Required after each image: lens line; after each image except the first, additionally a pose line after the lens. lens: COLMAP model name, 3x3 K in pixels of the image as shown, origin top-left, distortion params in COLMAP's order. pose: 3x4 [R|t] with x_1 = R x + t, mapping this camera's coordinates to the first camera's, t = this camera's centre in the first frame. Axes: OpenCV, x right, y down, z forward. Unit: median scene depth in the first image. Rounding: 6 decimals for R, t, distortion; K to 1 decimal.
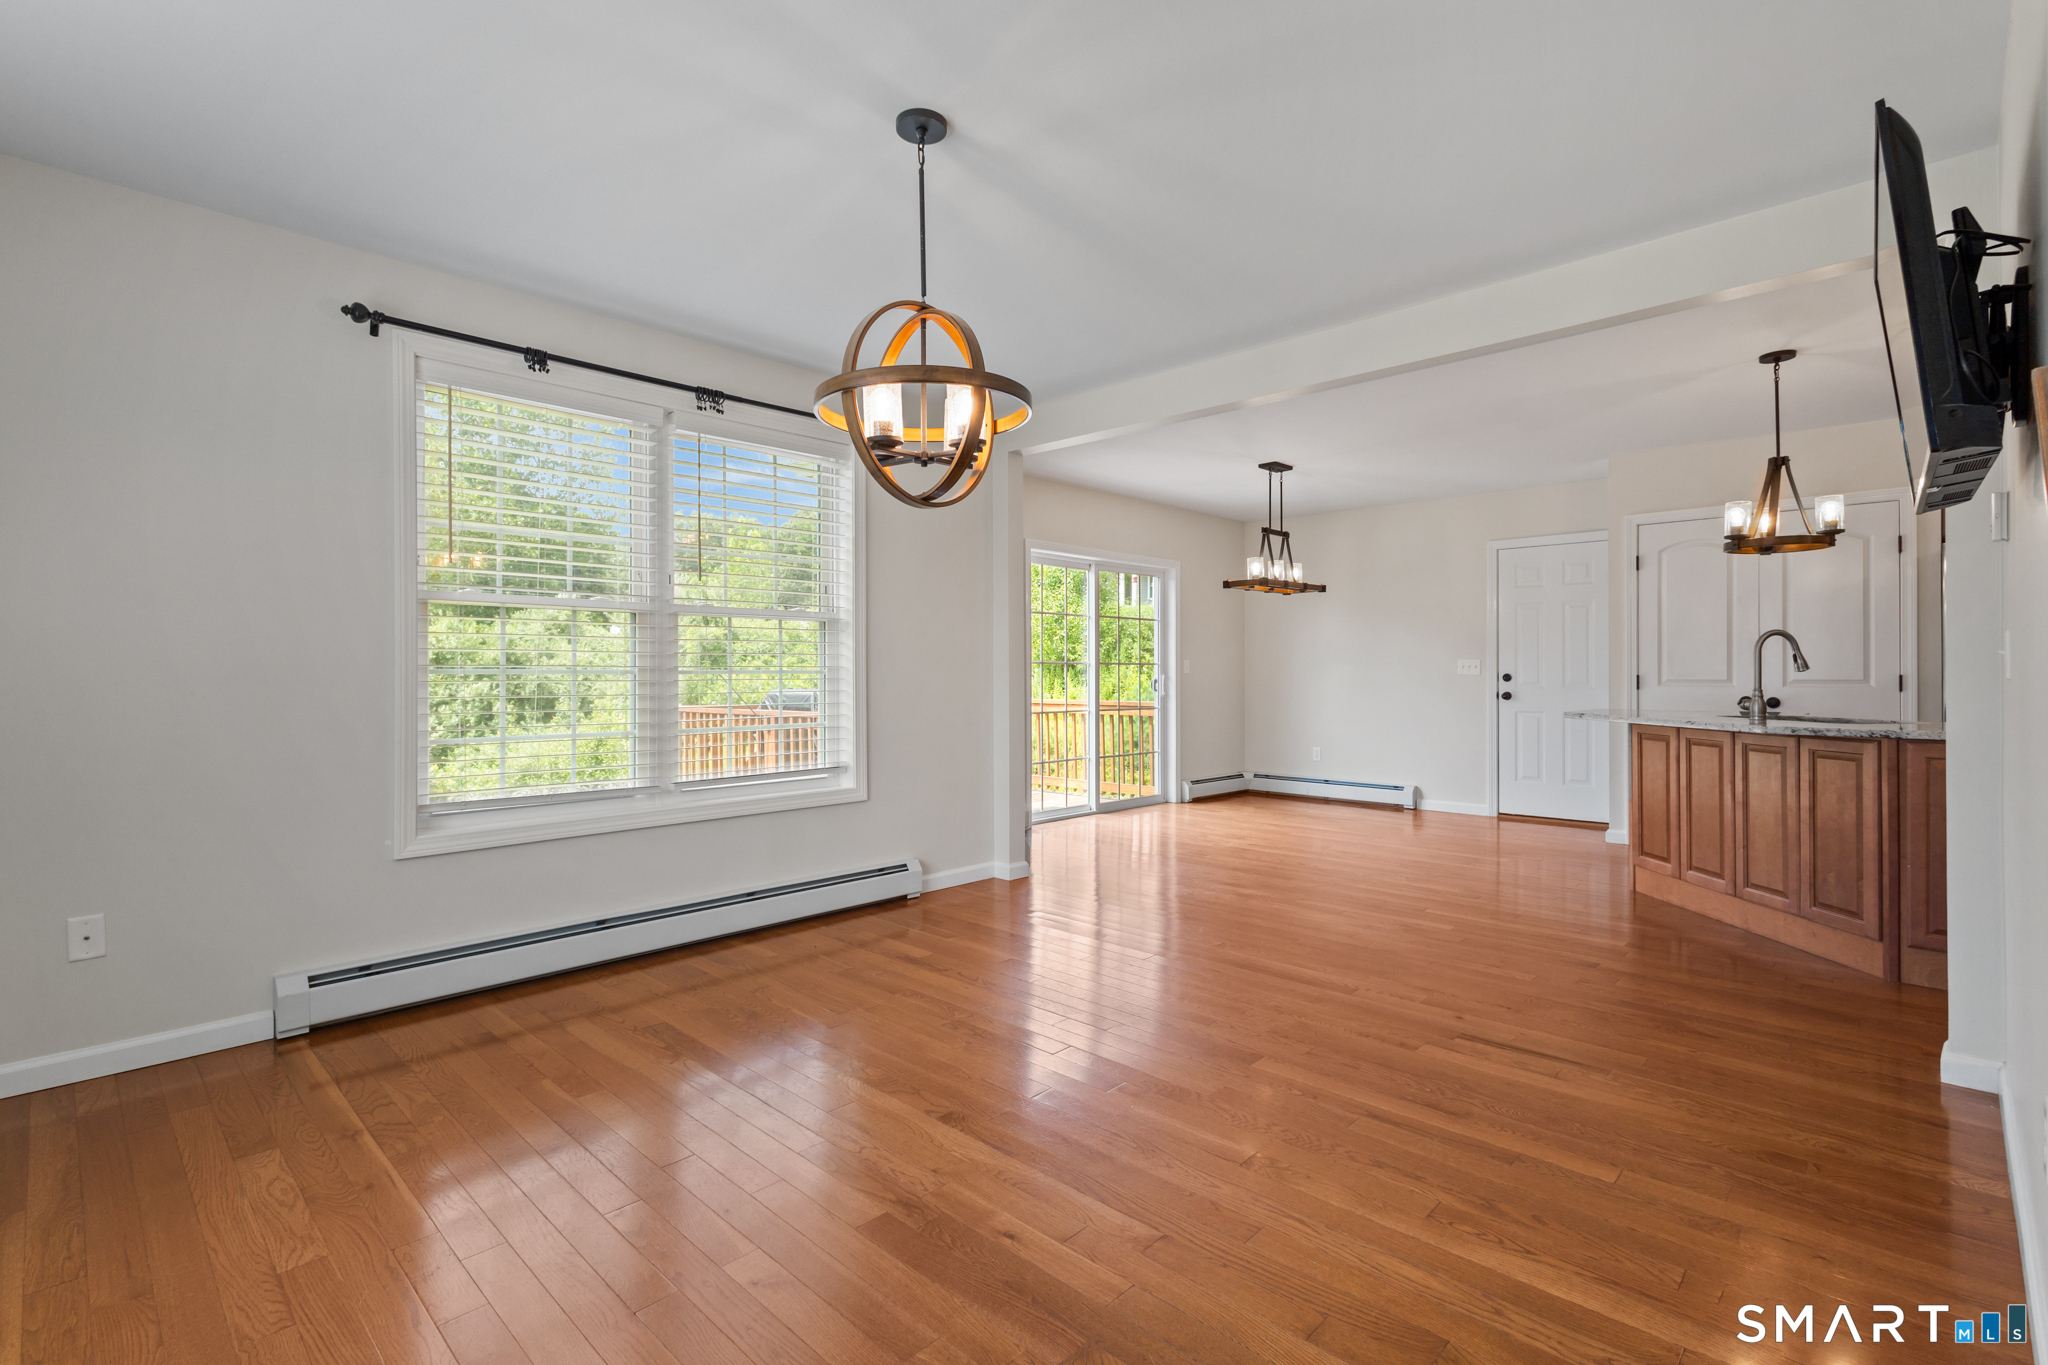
lens RADIAL K [[939.6, 0, 1026.9], [0, 939.6, 680.7], [0, 0, 1]] dist [0.006271, -0.001896]
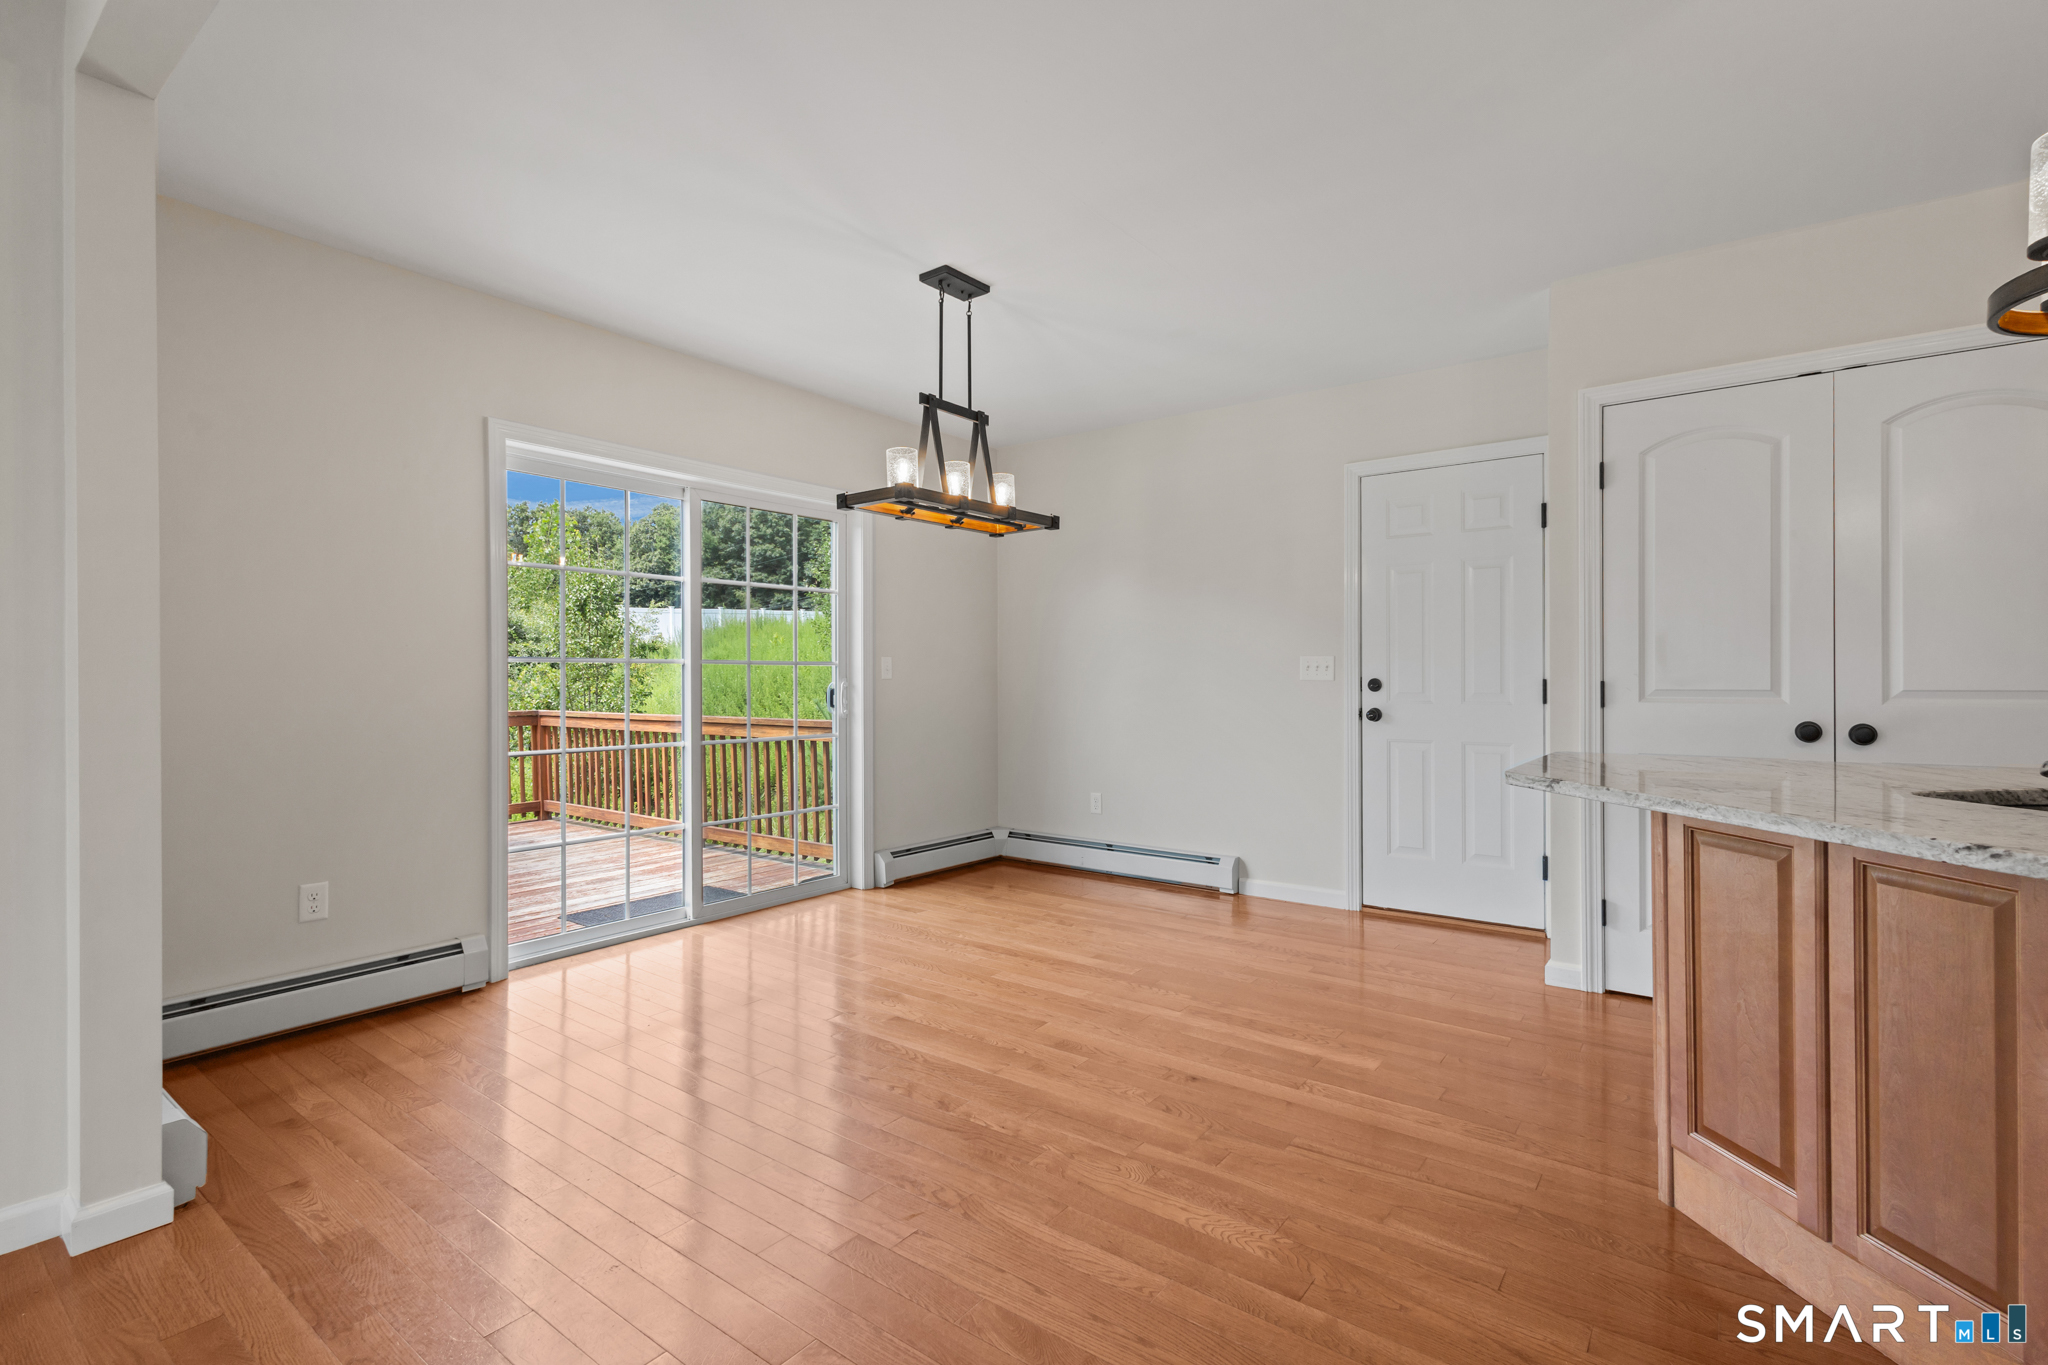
lens RADIAL K [[939.6, 0, 1029.9], [0, 939.6, 680.5], [0, 0, 1]] dist [0.006271, -0.001896]
pose [[0.992567, -0.001148, 0.121697, 0.247247], [0.001633, 0.999991, -0.003878, -0.004995], [-0.121691, 0.004048, 0.992560, 0.487796]]
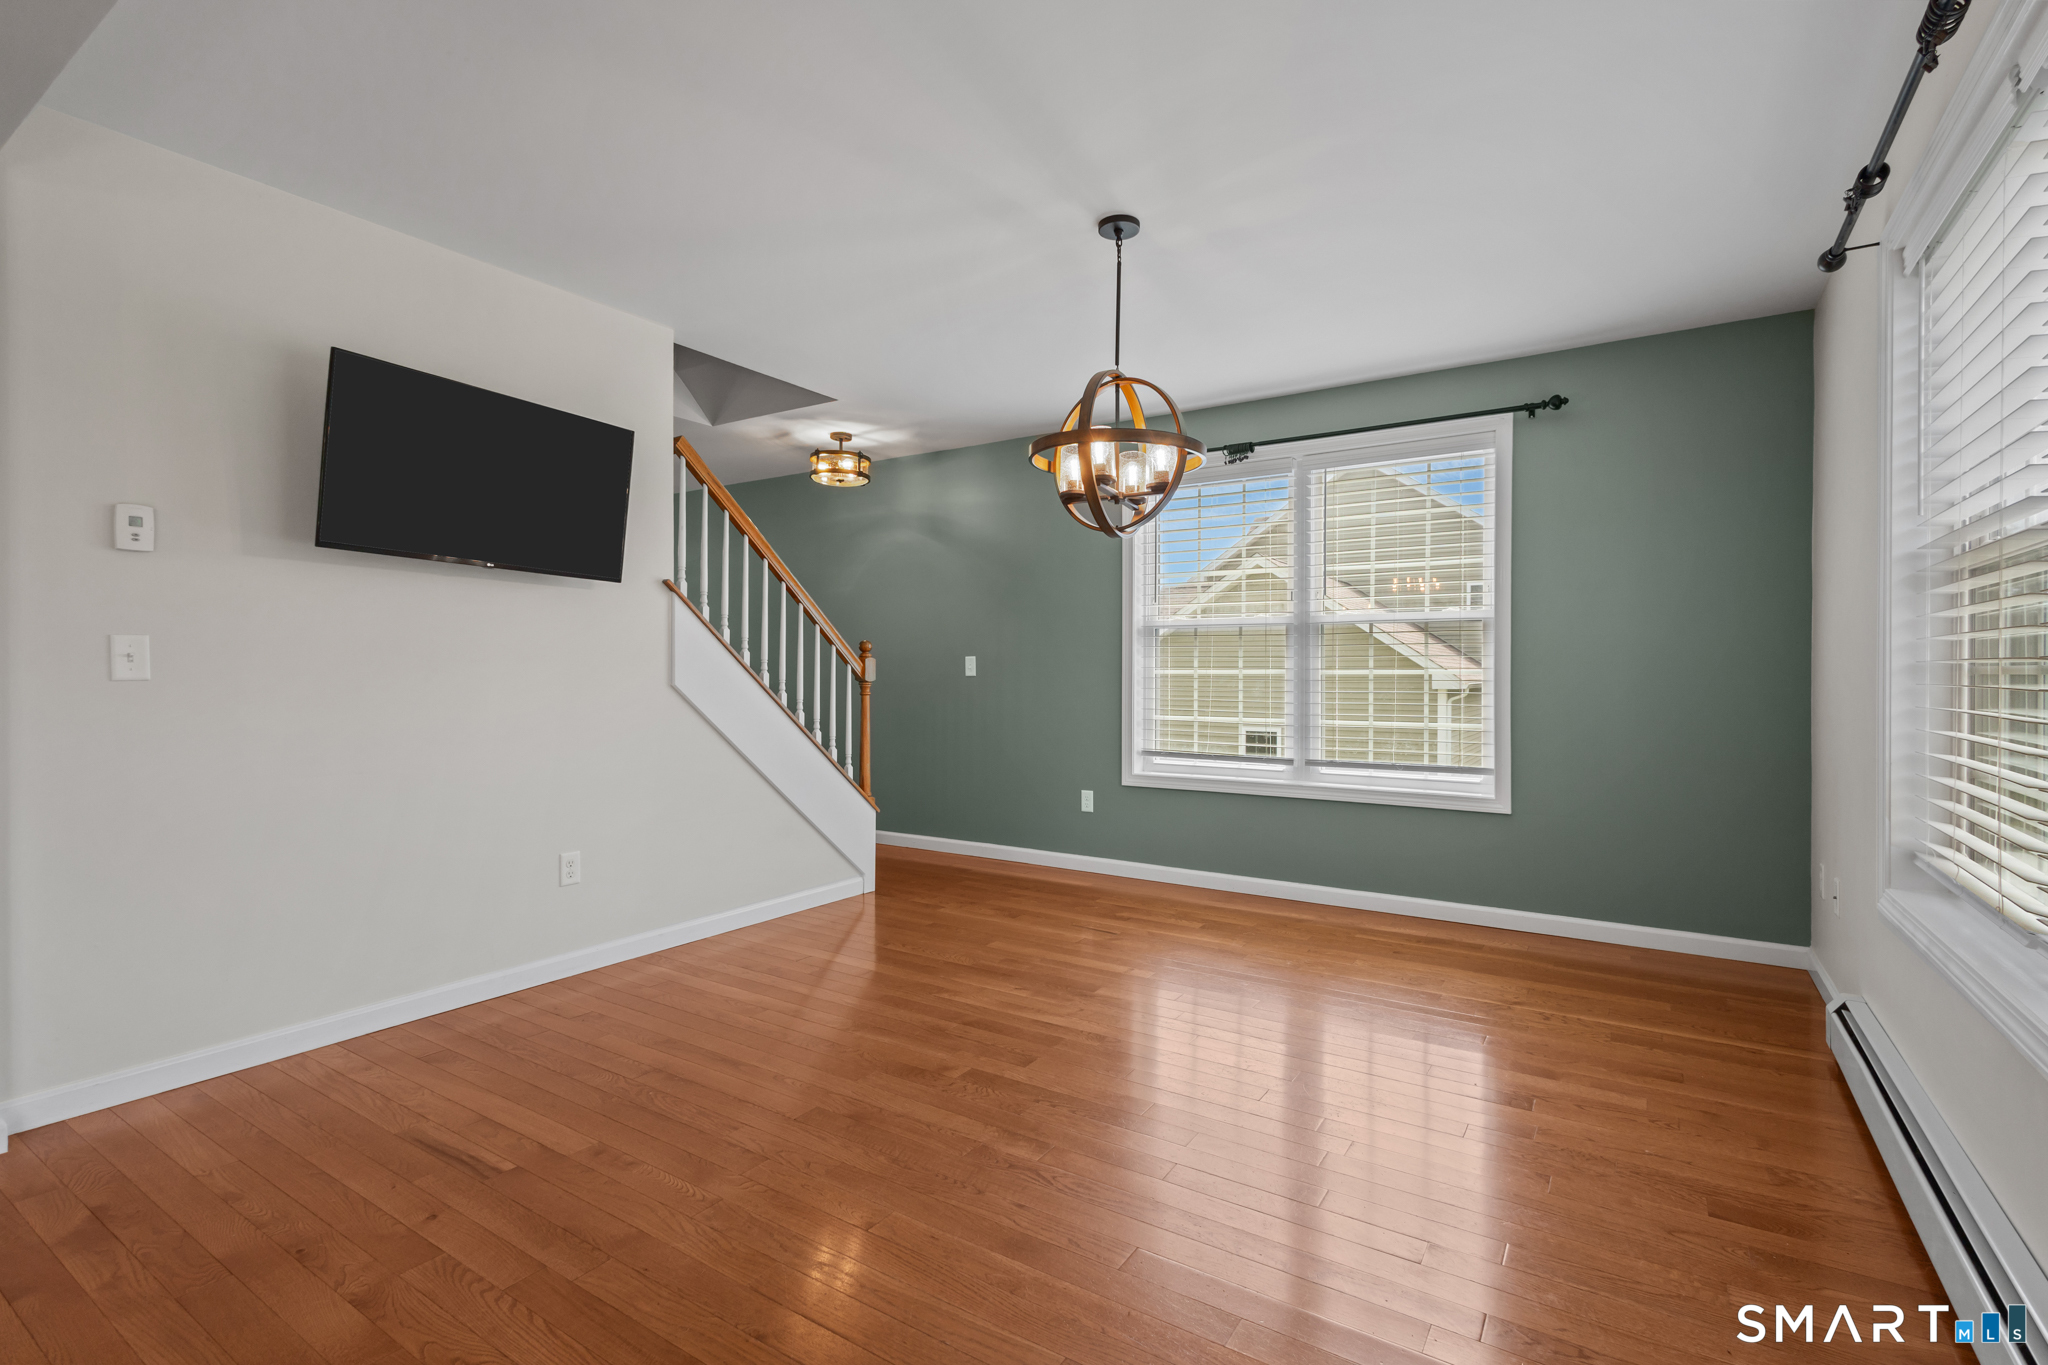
lens RADIAL K [[939.6, 0, 1026.3], [0, 939.6, 686.9], [0, 0, 1]] dist [0.006271, -0.001896]
pose [[-0.981539, 0.003359, -0.191230, 0.092126], [-0.000641, 0.999782, 0.020853, -0.005860], [0.191259, 0.020591, -0.981324, 0.832300]]
